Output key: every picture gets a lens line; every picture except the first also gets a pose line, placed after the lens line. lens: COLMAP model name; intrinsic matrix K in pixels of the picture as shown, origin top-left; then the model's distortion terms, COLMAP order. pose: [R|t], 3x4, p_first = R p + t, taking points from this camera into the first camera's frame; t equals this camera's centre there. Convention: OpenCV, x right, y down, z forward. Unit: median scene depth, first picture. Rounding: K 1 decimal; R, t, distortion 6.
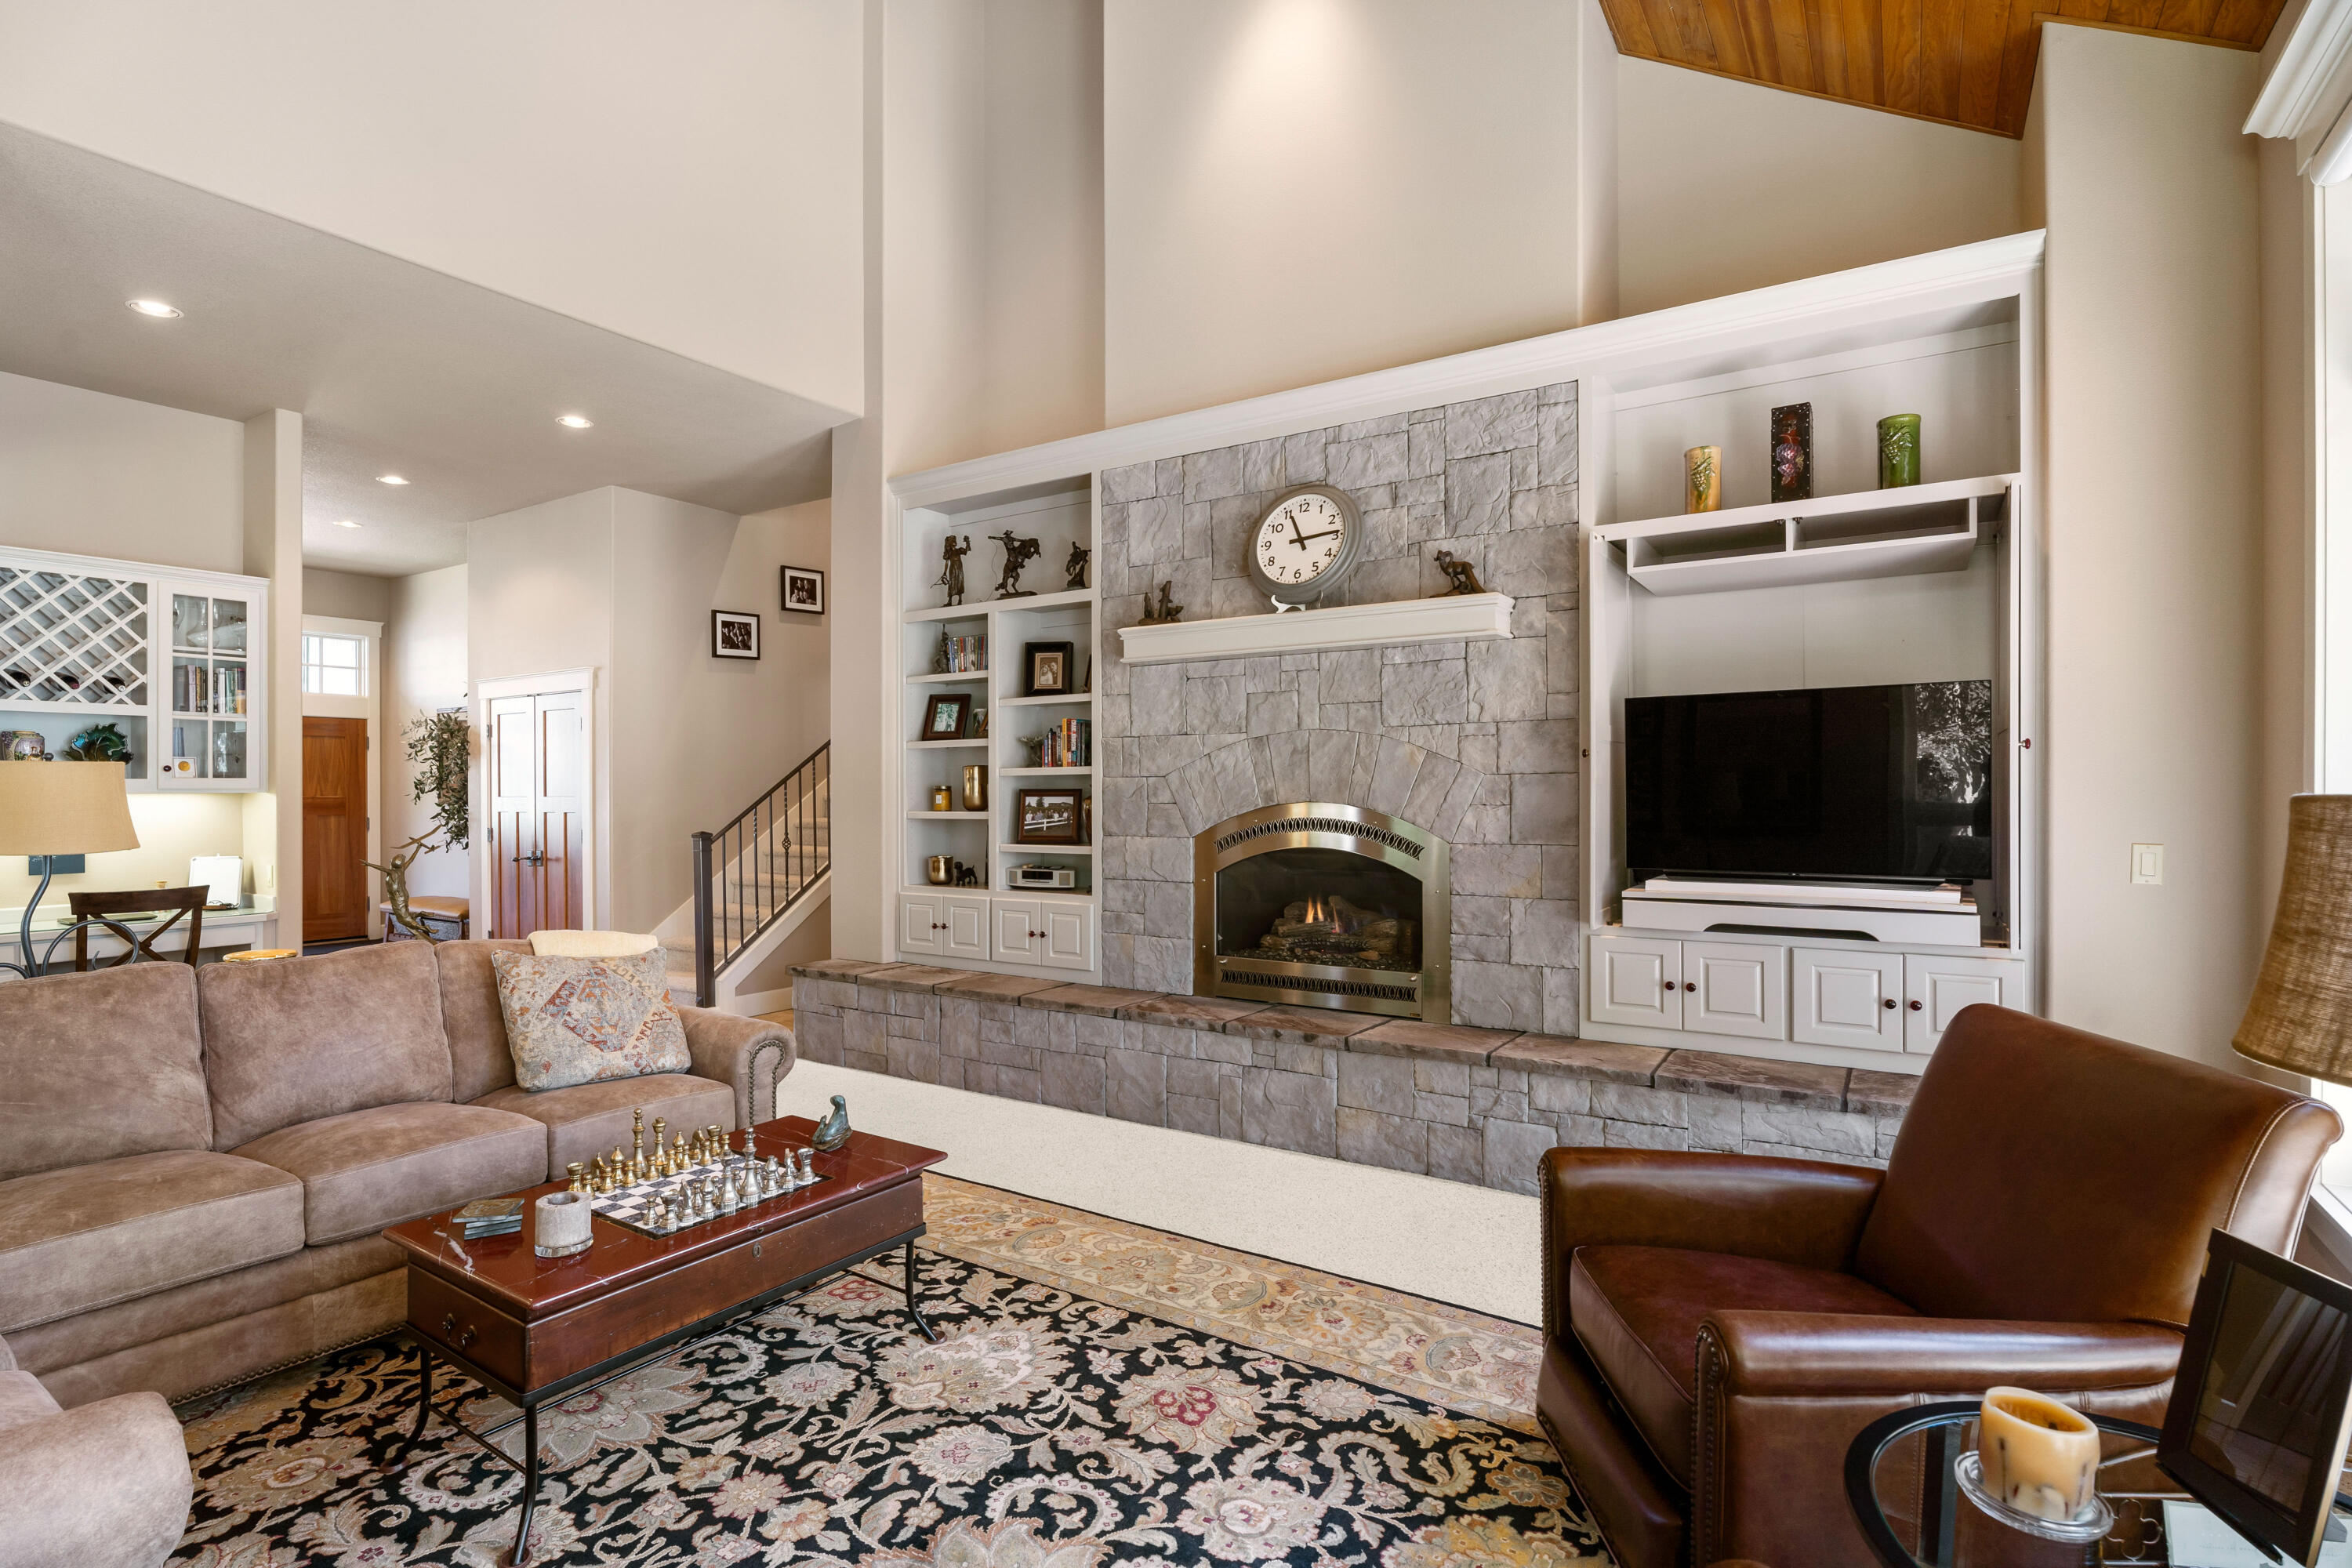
lens RADIAL K [[1149.2, 0, 1176.0], [0, 1149.2, 784.0], [0, 0, 1]] dist [-0.002945, -0.000021]
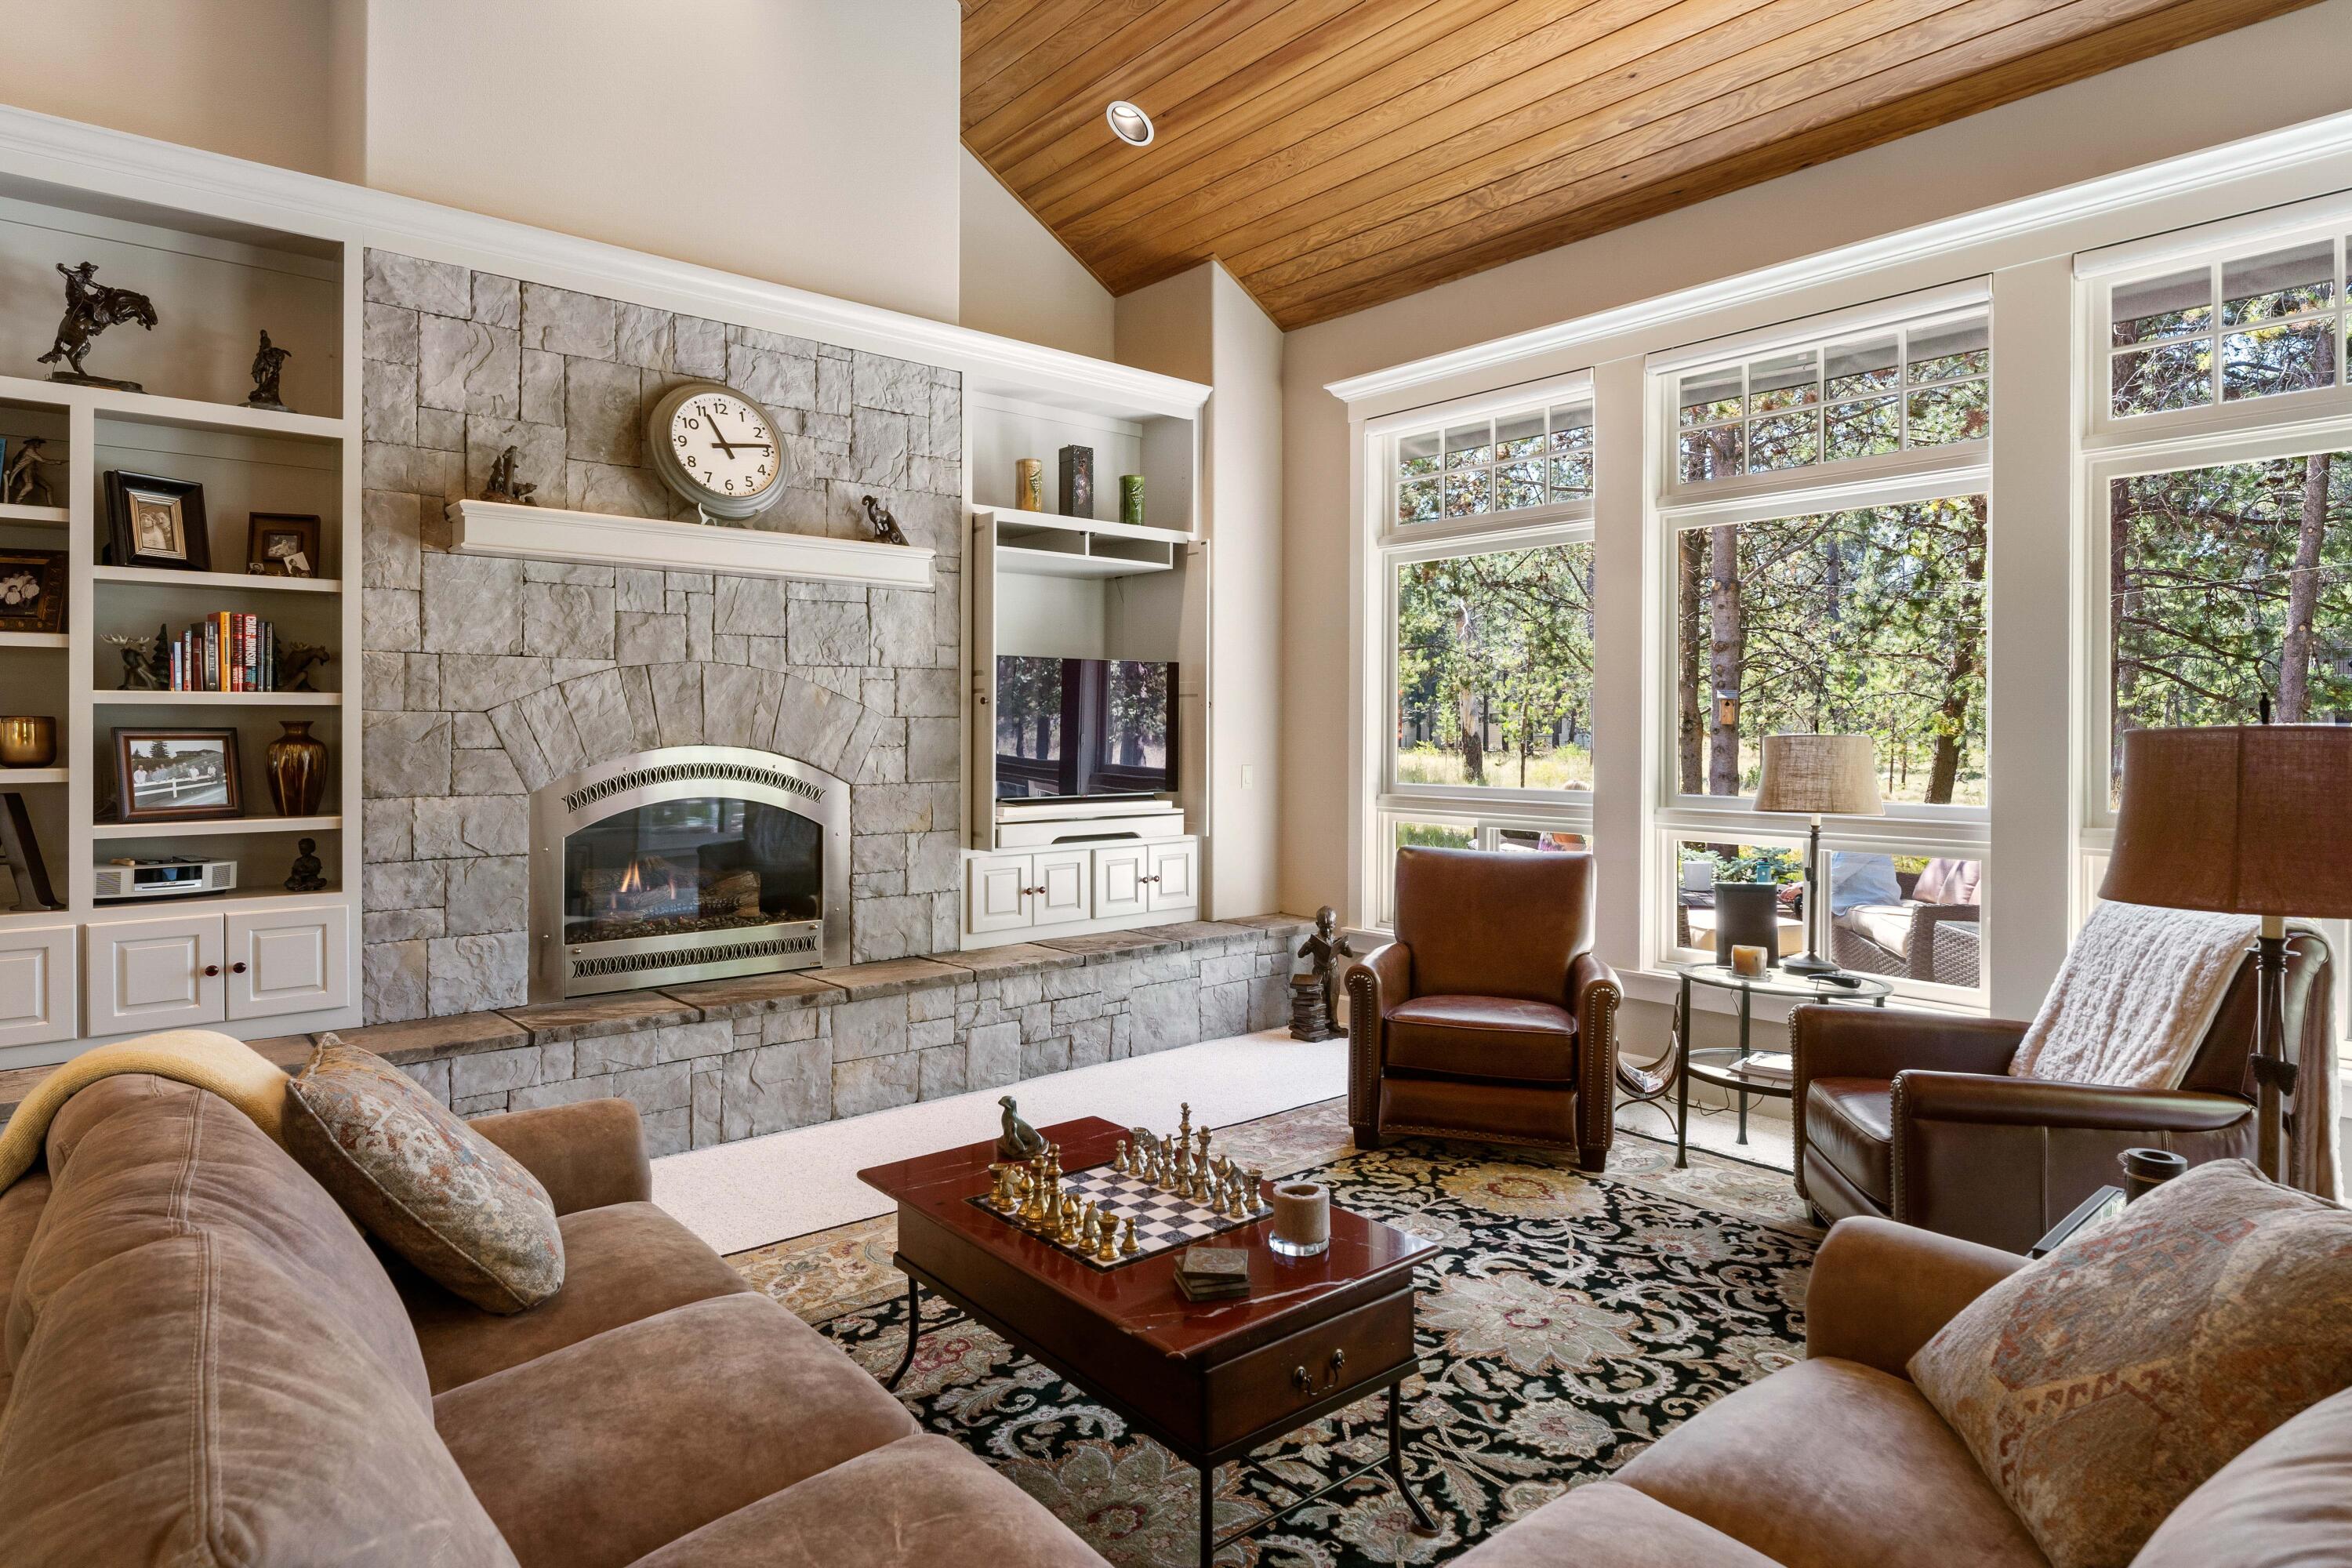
lens RADIAL K [[1298.2, 0, 1173.7], [0, 1298.2, 724.8], [0, 0, 1]] dist [-0.002102, 0.000379]
pose [[0.282631, 0.011571, 0.959159, -0.756605], [-0.005707, 0.999930, -0.010381, 0.008814], [-0.959212, -0.002539, 0.282678, 0.399858]]
